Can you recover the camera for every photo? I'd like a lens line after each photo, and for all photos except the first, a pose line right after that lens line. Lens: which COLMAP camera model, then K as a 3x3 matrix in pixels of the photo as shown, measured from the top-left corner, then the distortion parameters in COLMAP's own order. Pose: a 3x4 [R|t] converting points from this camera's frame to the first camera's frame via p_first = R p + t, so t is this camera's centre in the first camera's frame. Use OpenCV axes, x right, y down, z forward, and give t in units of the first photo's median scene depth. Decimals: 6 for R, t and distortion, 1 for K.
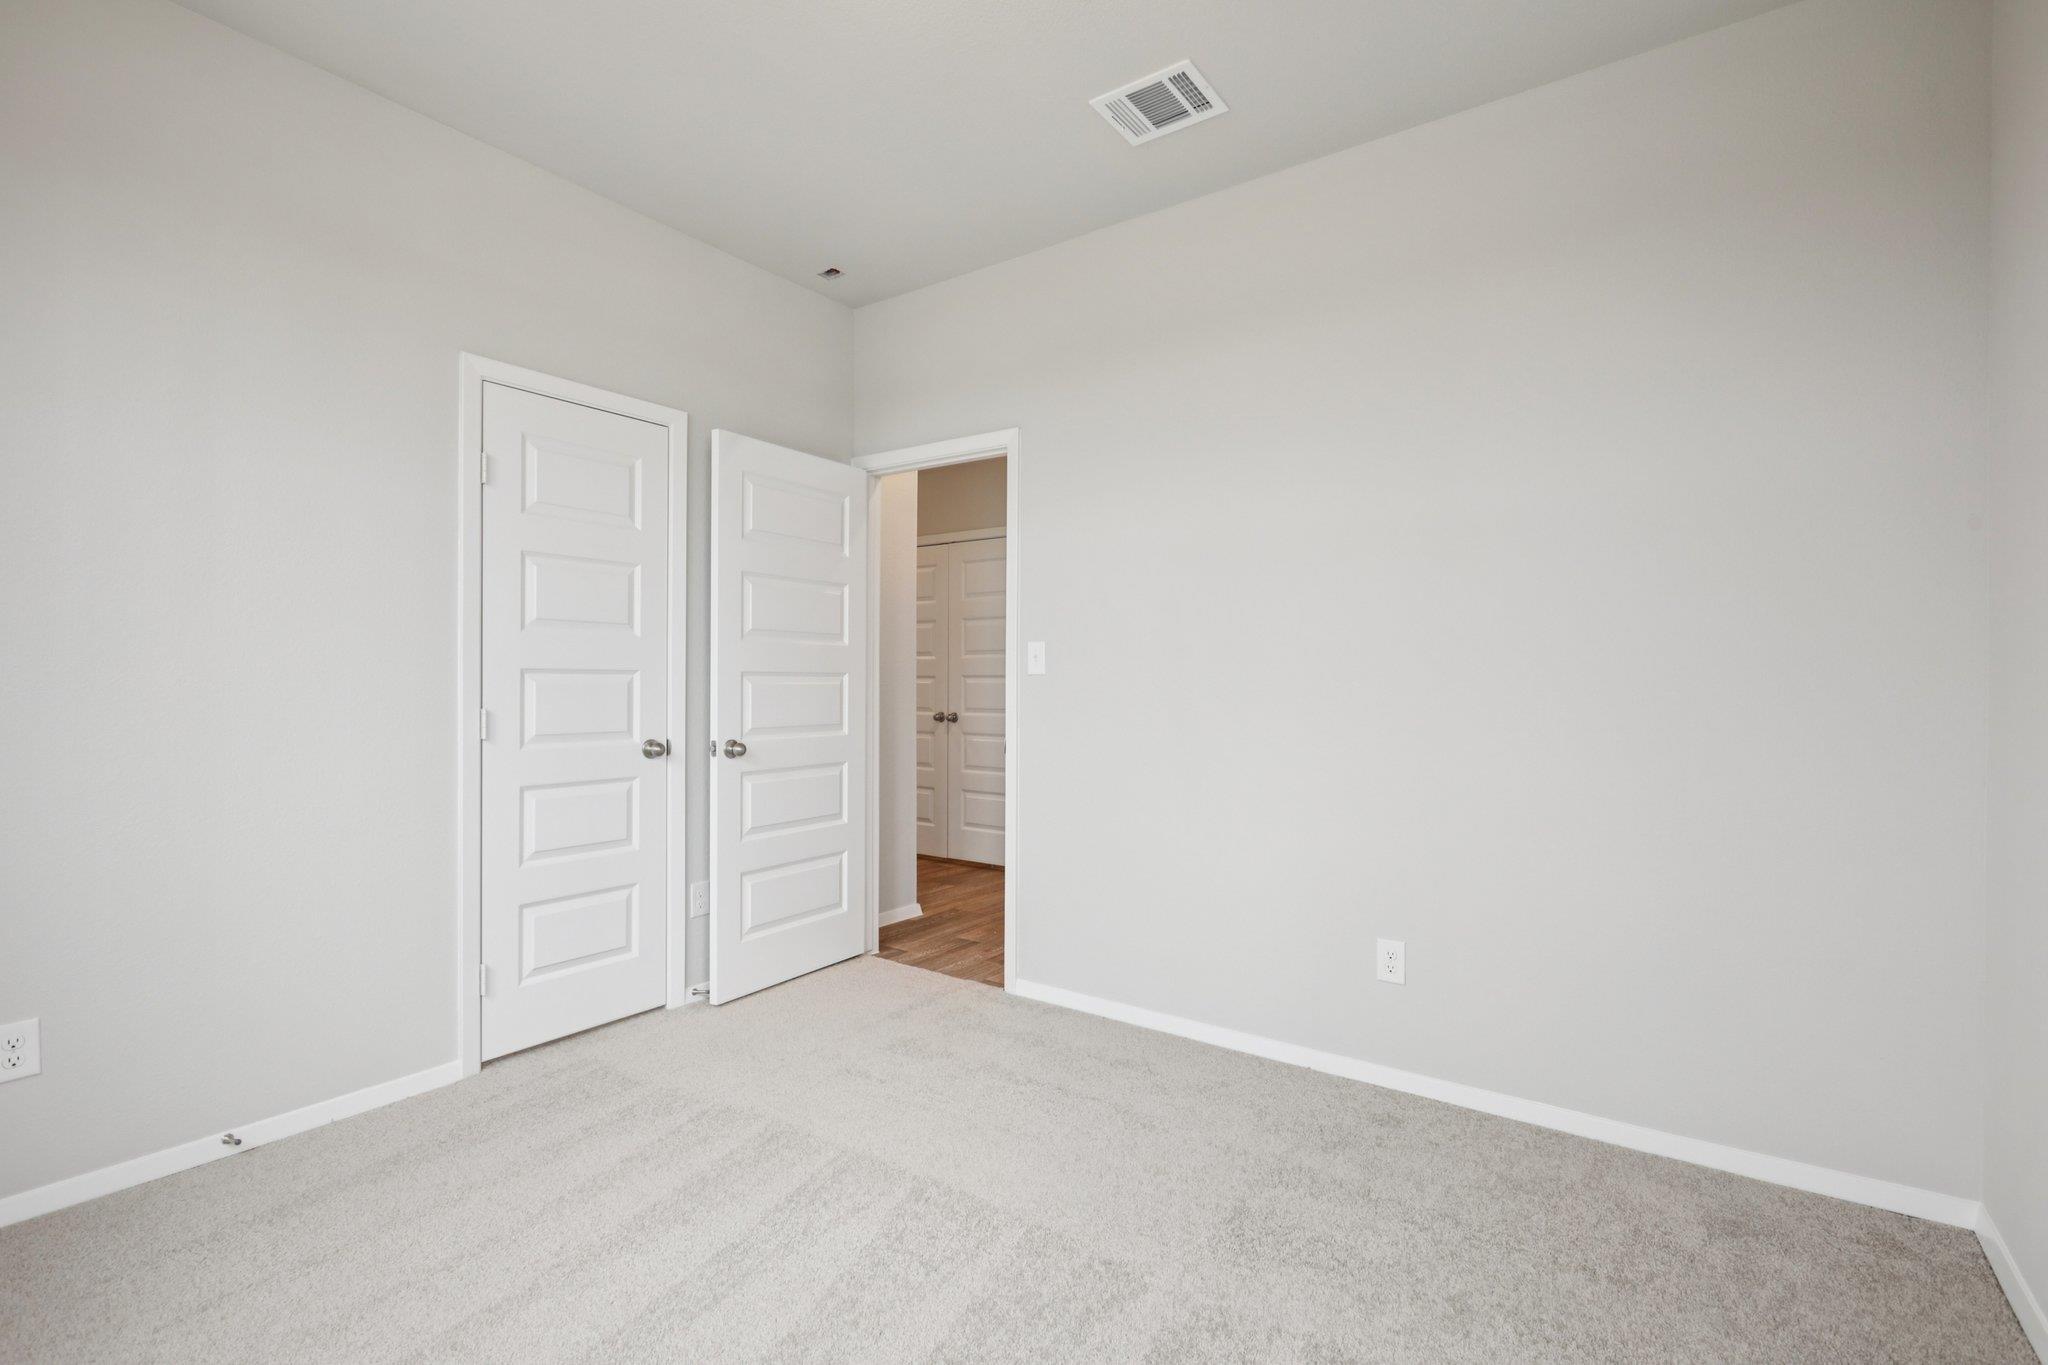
lens RADIAL K [[933.6, 0, 1024.0], [0, 933.6, 682.5], [0, 0, 1]] dist [-0.035398, 0.031690]
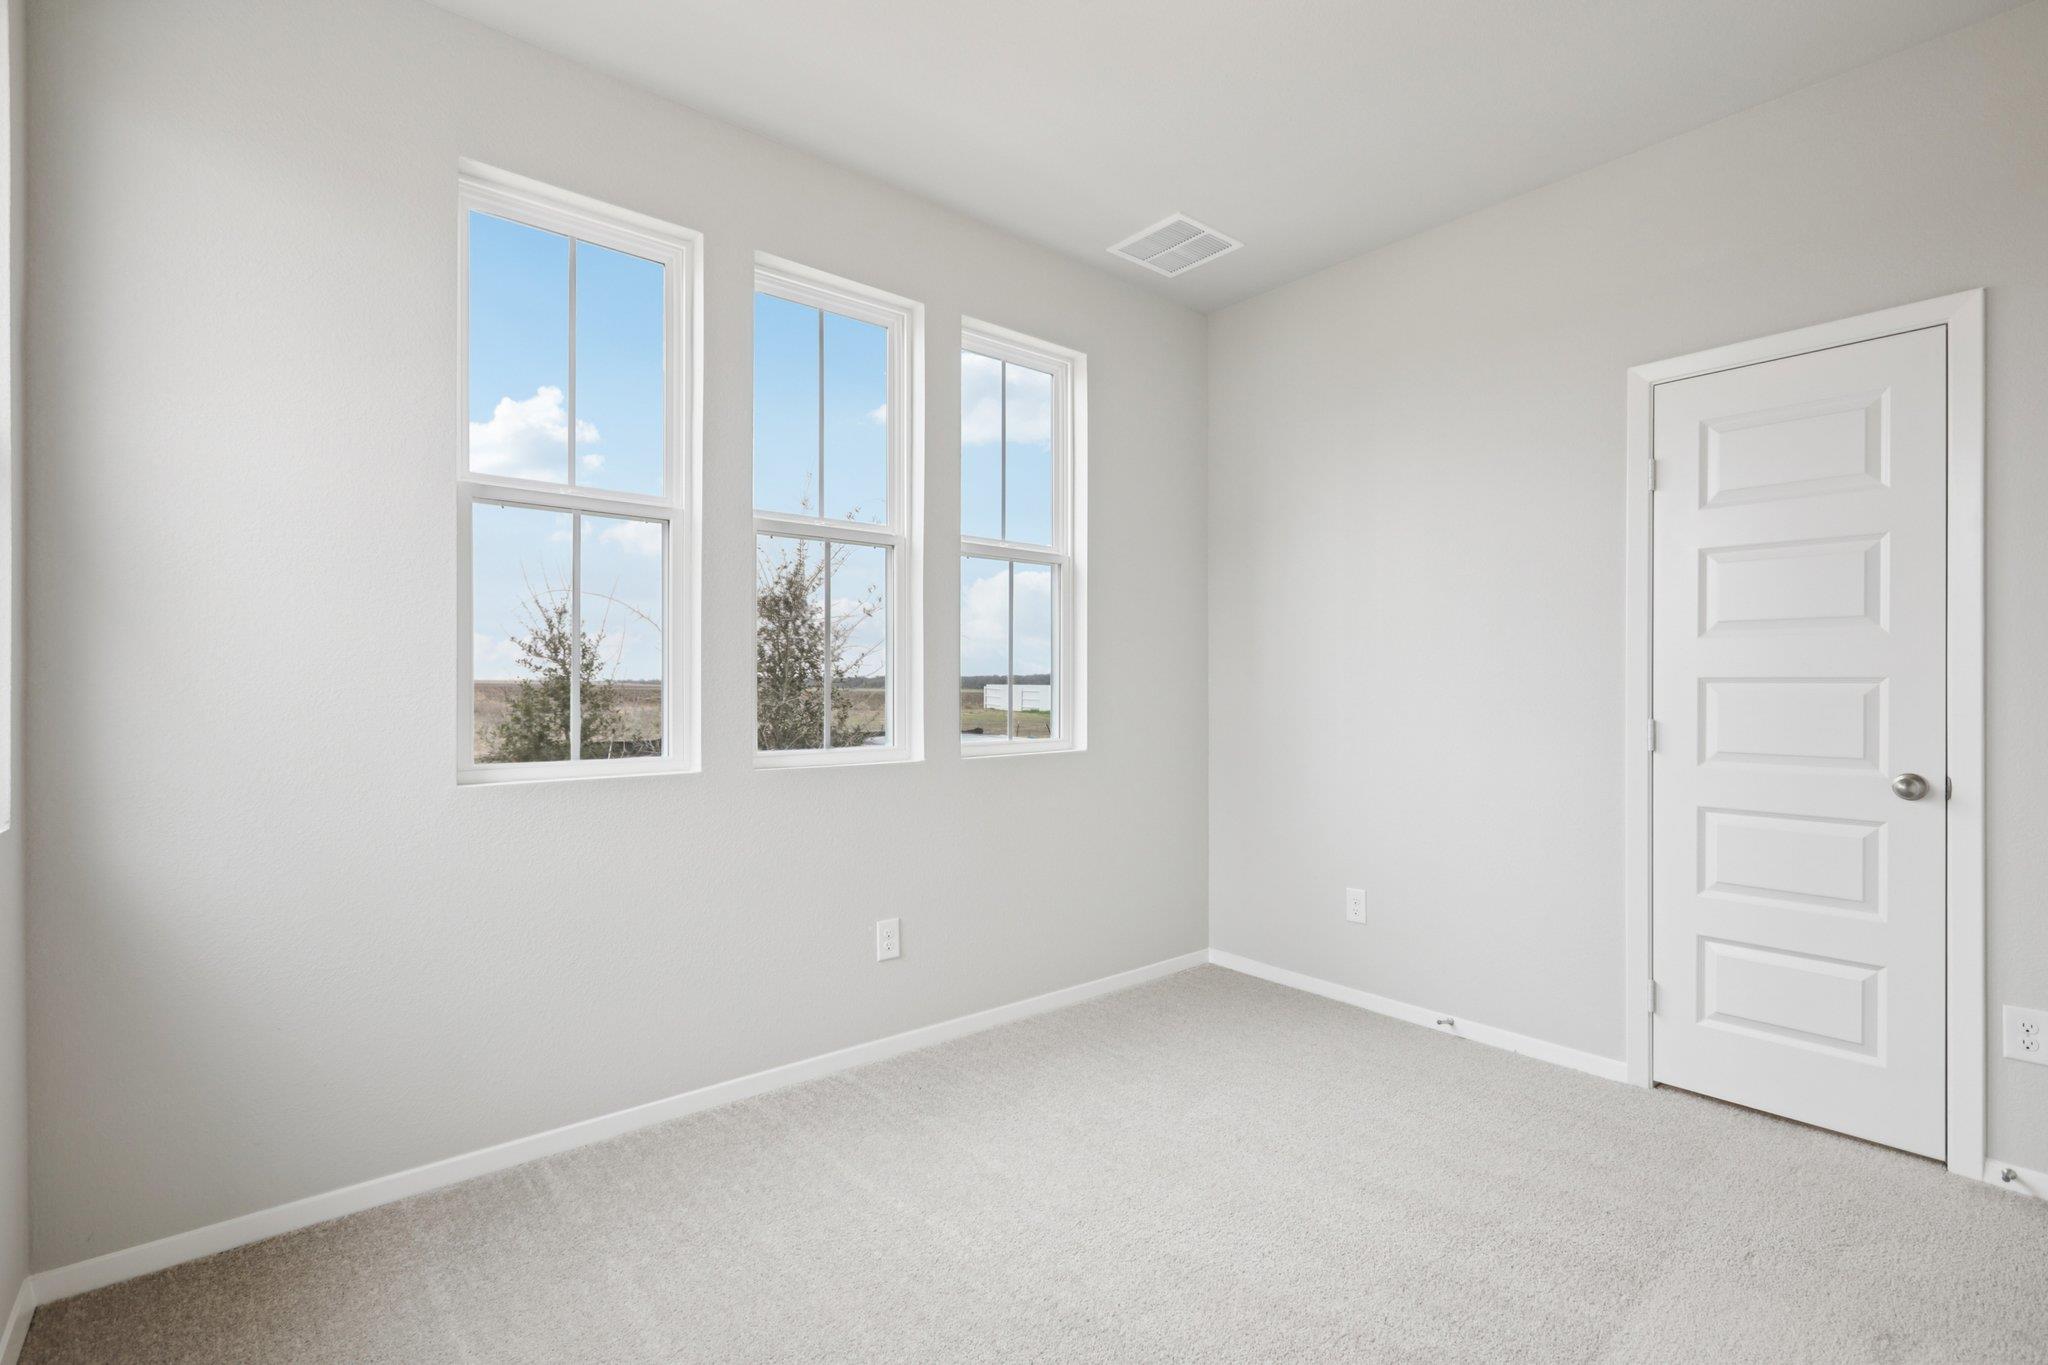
lens RADIAL K [[933.6, 0, 1024.0], [0, 933.6, 682.5], [0, 0, 1]] dist [-0.035398, 0.031690]
pose [[-0.239466, -0.010981, -0.970843, 0.507220], [-0.005299, 0.999936, -0.010003, 0.002028], [0.970890, 0.002749, -0.239509, 0.562377]]
